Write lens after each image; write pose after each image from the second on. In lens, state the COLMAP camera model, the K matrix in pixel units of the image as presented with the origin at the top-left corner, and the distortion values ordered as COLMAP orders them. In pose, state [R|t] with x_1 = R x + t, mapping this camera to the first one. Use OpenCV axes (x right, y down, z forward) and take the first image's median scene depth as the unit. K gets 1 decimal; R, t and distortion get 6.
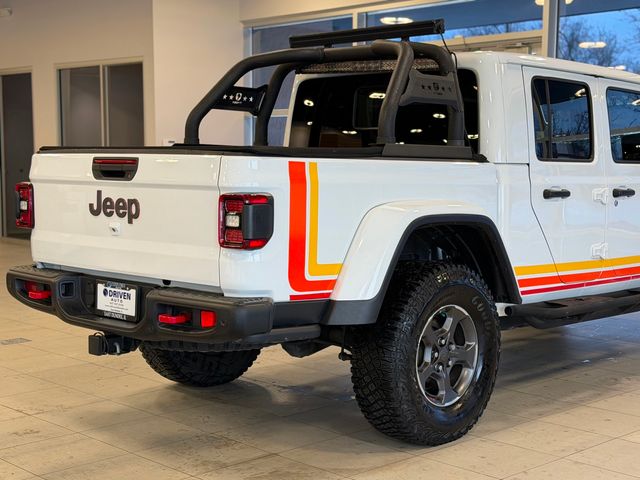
lens RADIAL K [[1011.0, 0, 319.1], [0, 1011.0, 242.8], [0, 0, 1]] dist [0.118082, 0.000000]
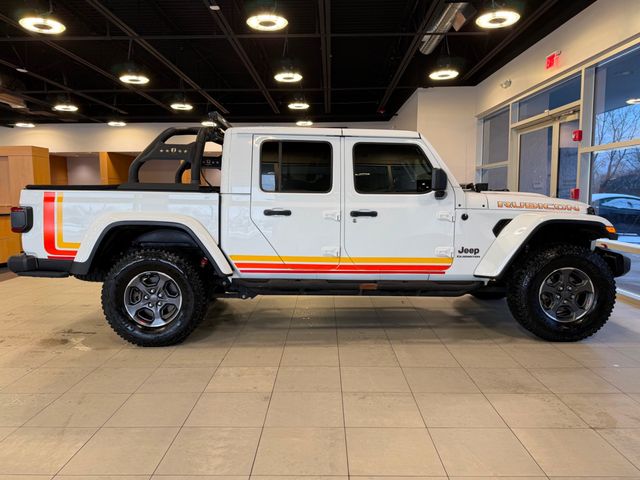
lens RADIAL K [[467.7, 0, 322.8], [0, 467.7, 236.0], [0, 0, 1]] dist [0.060312, -0.028620]
pose [[0.719406, 0.055481, -0.692370, 1.181541], [-0.052855, 0.998287, 0.025076, -0.049912], [0.692575, 0.018556, 0.721107, 0.768958]]
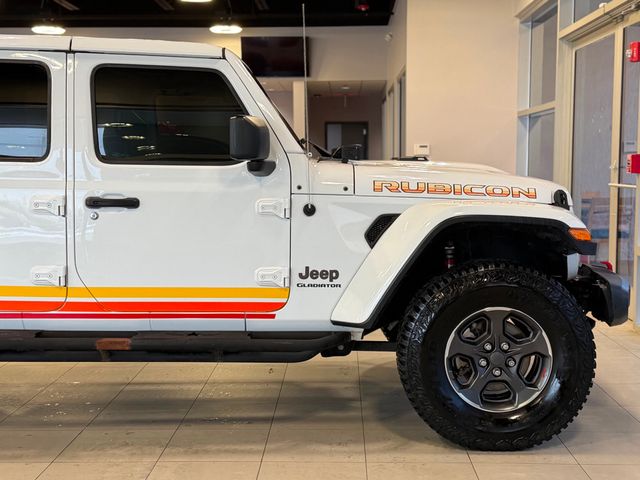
lens RADIAL K [[860.1, 0, 321.0], [0, 860.1, 241.2], [0, 0, 1]] dist [0.162062, 0.000000]
pose [[0.705851, 0.057469, -0.706025, 1.415370], [-0.053790, 0.998174, 0.027473, -0.075876], [0.706315, 0.018585, 0.707654, 1.060537]]
